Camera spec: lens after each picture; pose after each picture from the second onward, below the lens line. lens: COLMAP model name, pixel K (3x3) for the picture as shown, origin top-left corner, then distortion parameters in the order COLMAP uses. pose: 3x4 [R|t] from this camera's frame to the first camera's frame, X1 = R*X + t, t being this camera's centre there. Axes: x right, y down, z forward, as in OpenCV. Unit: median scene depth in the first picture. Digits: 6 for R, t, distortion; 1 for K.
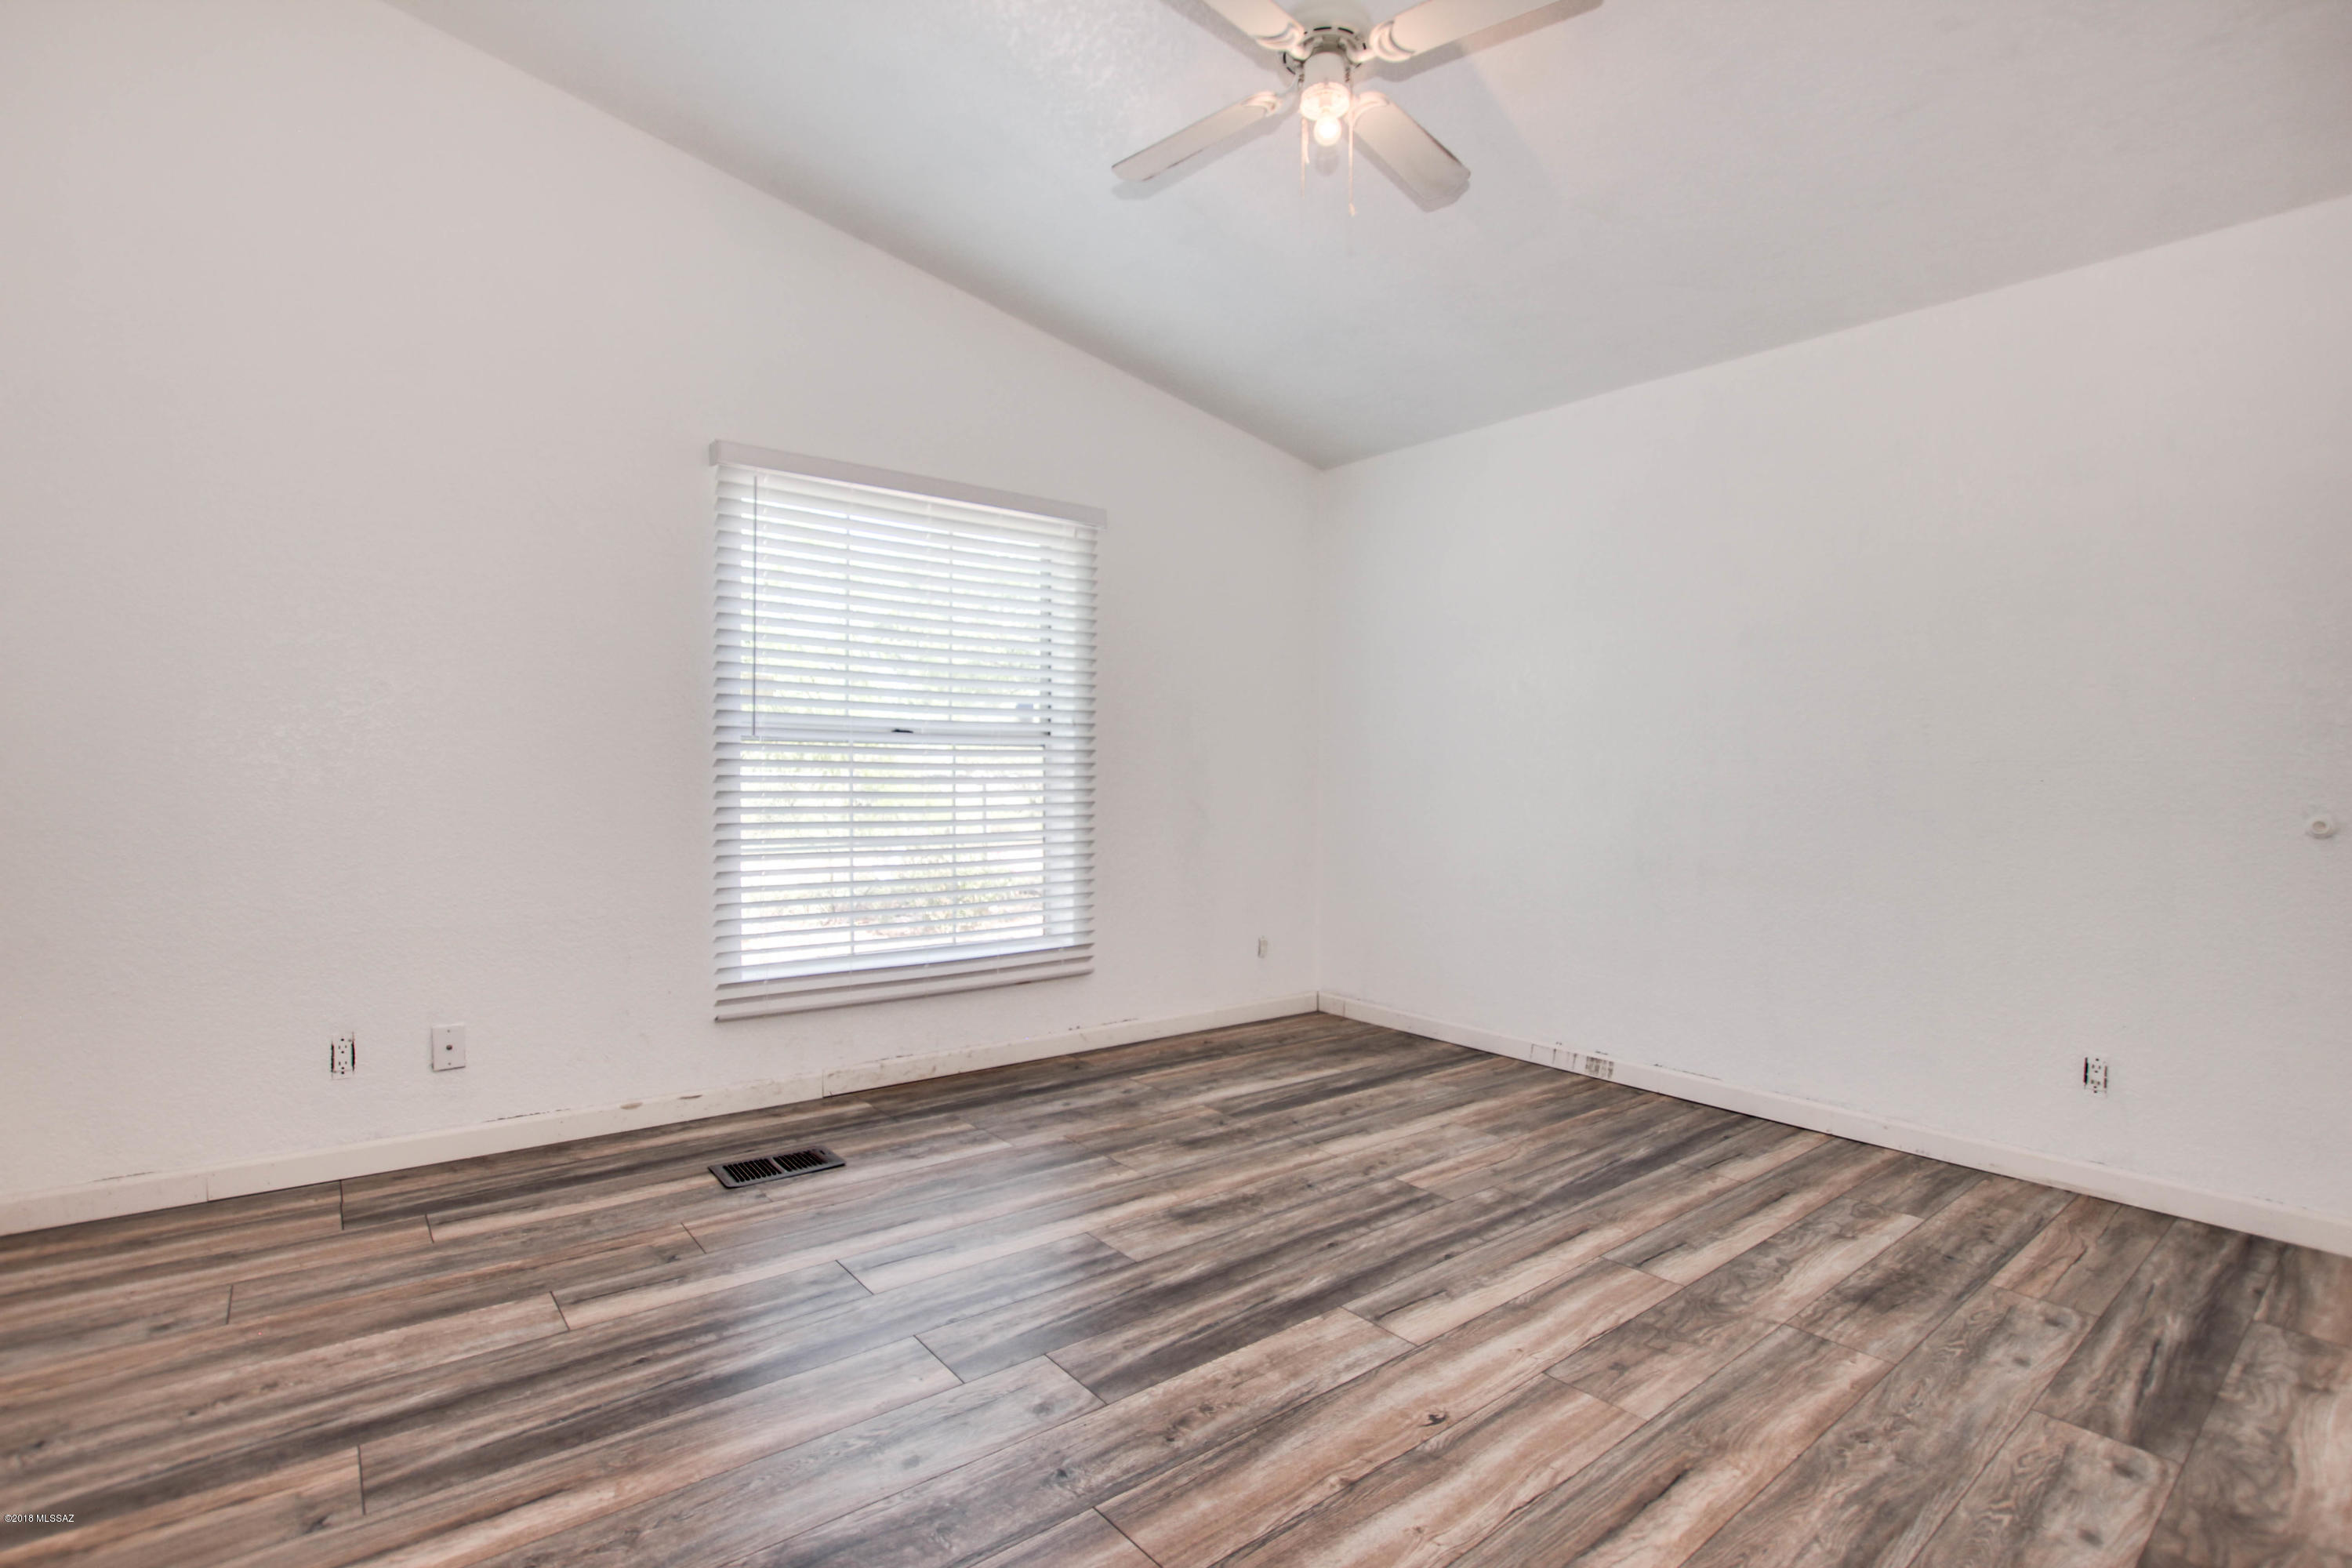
lens RADIAL K [[1091.6, 0, 1171.2], [0, 1091.6, 781.0], [0, 0, 1]] dist [-0.005074, -0.000838]
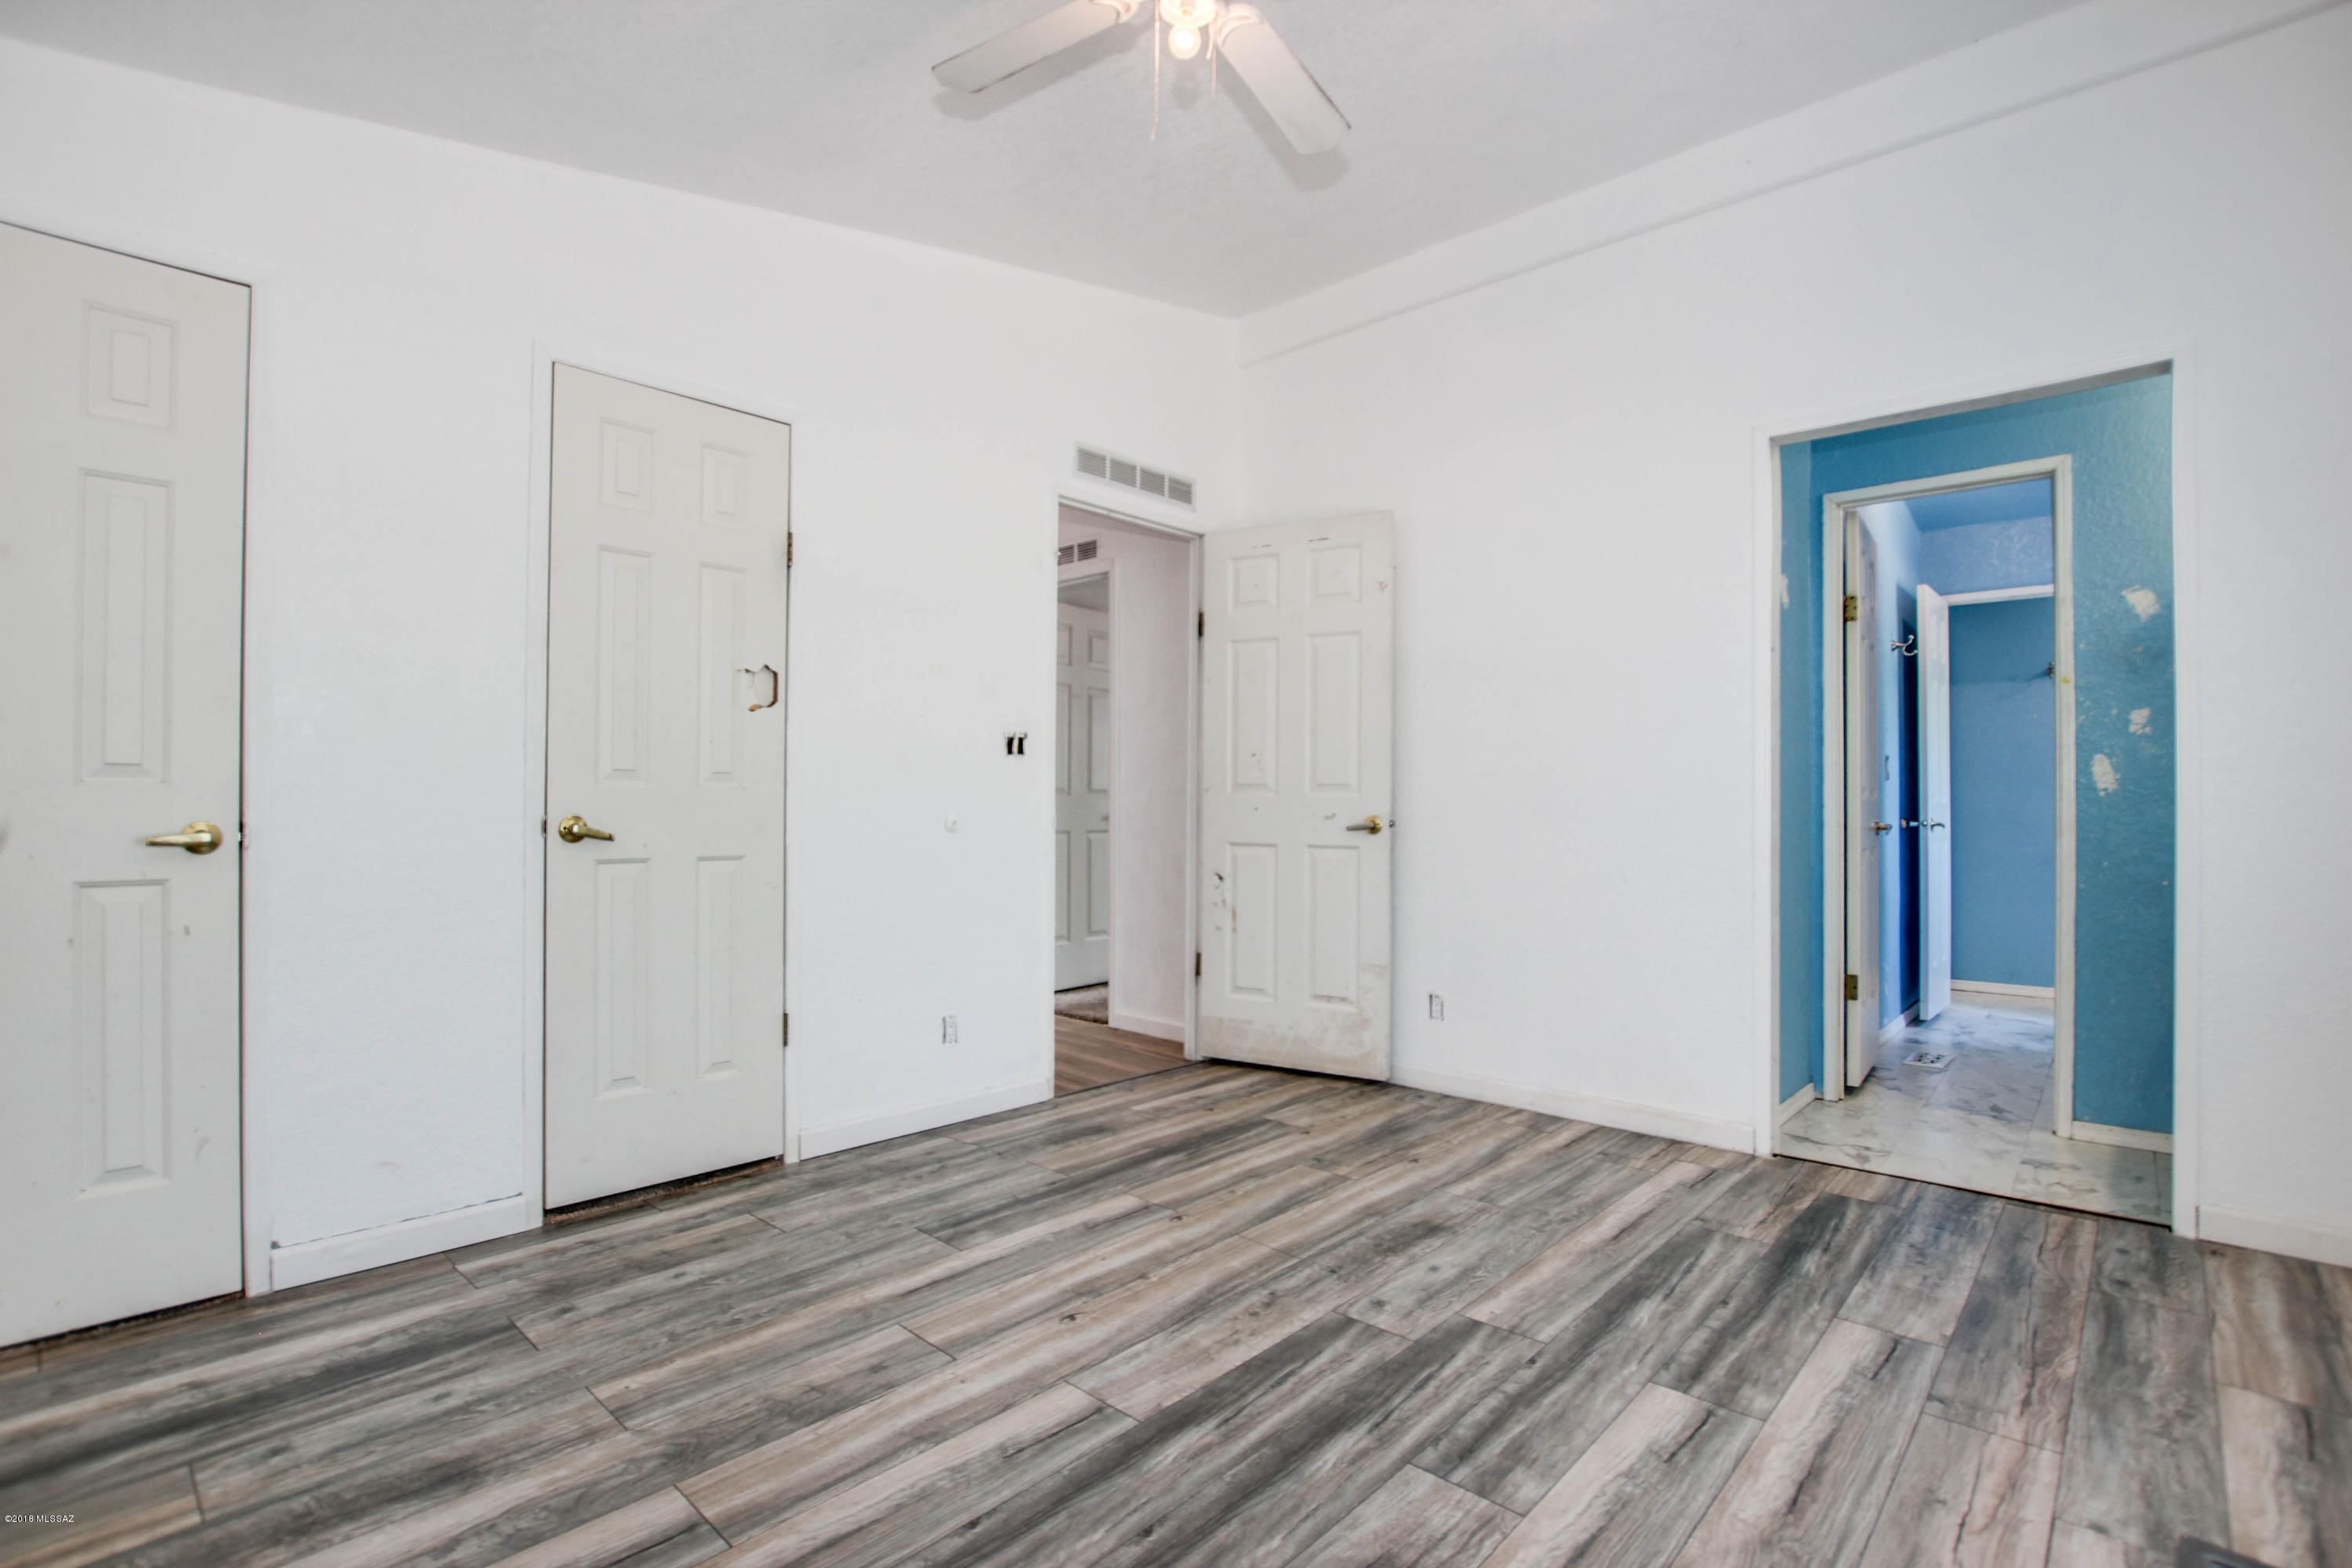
lens RADIAL K [[1091.6, 0, 1178.9], [0, 1091.6, 790.2], [0, 0, 1]] dist [-0.005074, -0.000838]
pose [[-0.988027, -0.022120, -0.152688, 0.296584], [-0.021087, 0.999743, -0.008381, -0.008320], [0.152834, -0.005061, -0.988239, 2.058744]]
